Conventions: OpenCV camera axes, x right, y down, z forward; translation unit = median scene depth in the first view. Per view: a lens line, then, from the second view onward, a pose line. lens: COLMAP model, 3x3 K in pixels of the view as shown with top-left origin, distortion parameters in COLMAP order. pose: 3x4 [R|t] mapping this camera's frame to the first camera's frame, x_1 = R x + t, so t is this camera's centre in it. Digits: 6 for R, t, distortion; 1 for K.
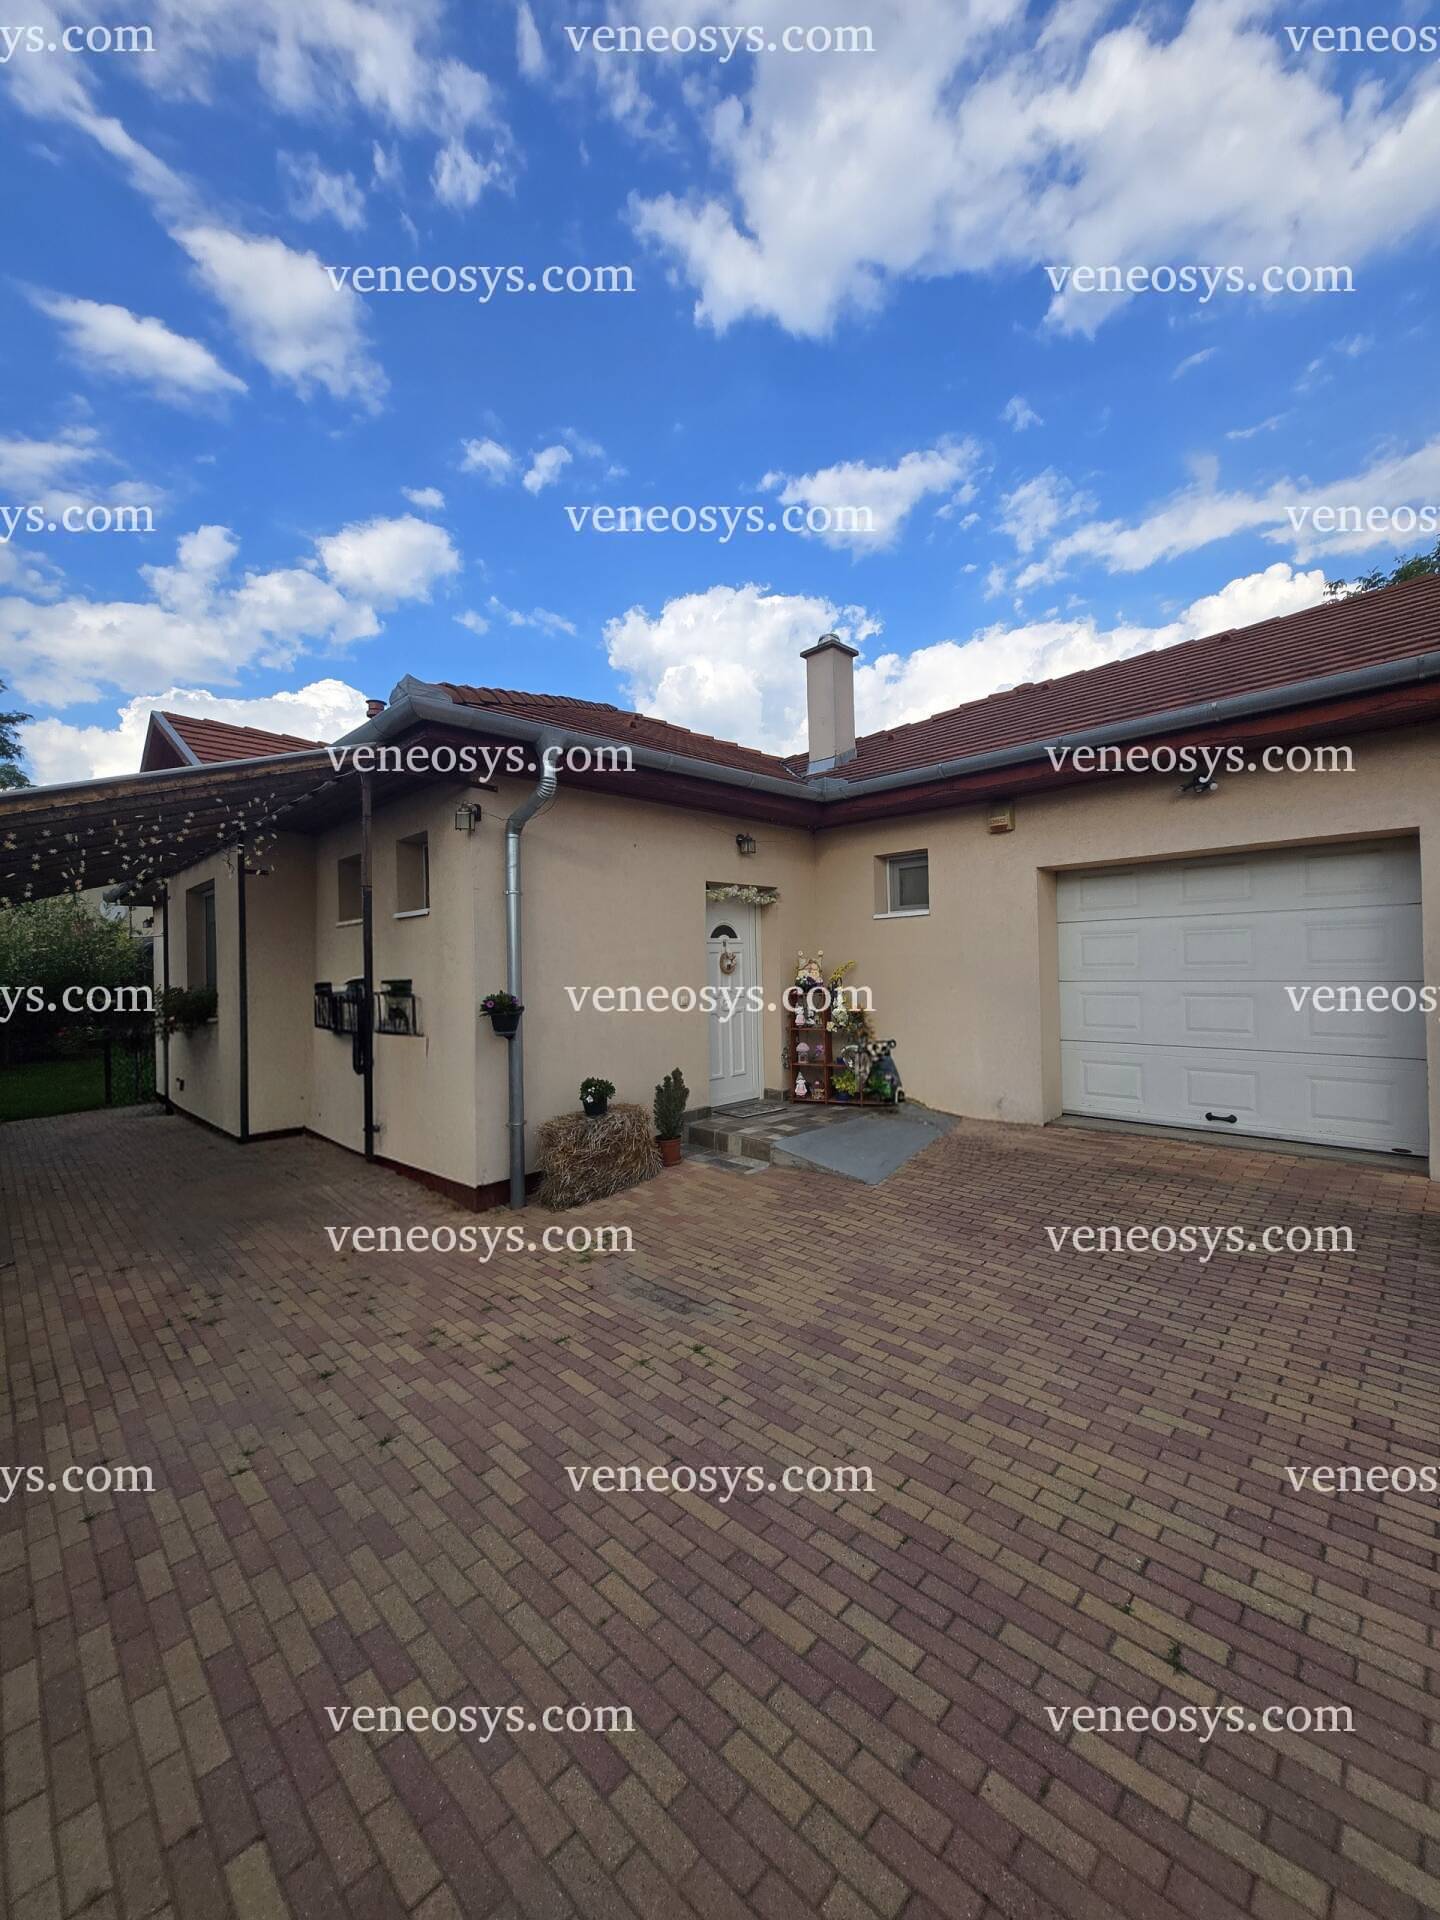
lens RADIAL K [[749.2, 0, 723.1], [0, 749.2, 971.7], [0, 0, 1]] dist [0.000722, -0.000549]
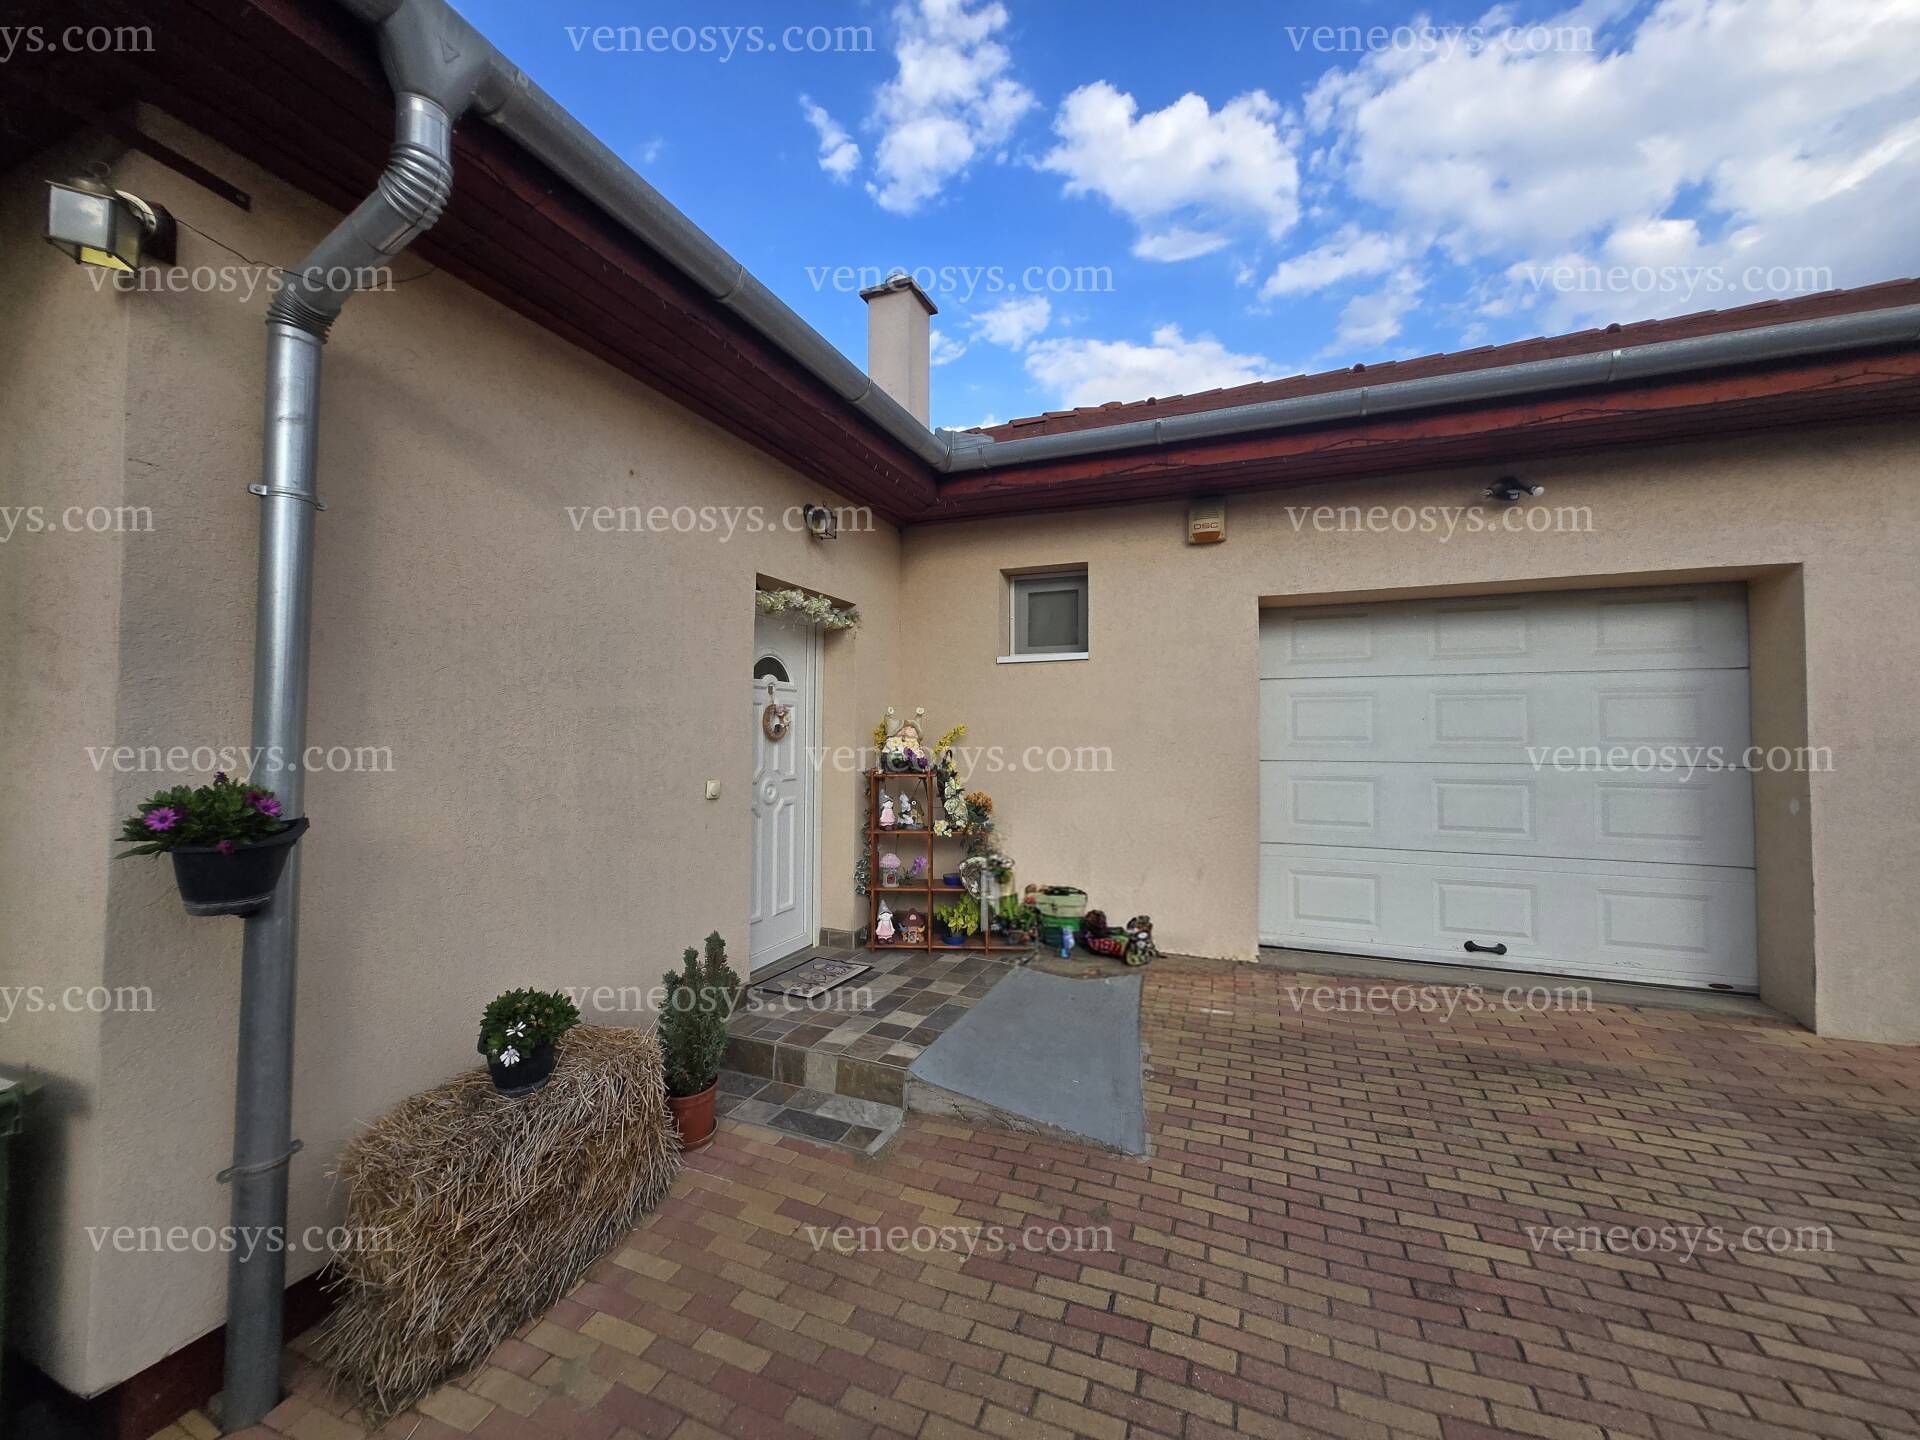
lens RADIAL K [[749.2, 0, 960.2], [0, 749.2, 713.7], [0, 0, 1]] dist [0.000722, -0.000549]
pose [[0.921822, 0.035163, 0.386015, -0.111265], [-0.019355, 0.998810, -0.044763, 0.006521], [-0.387130, 0.033792, 0.921406, 0.511493]]
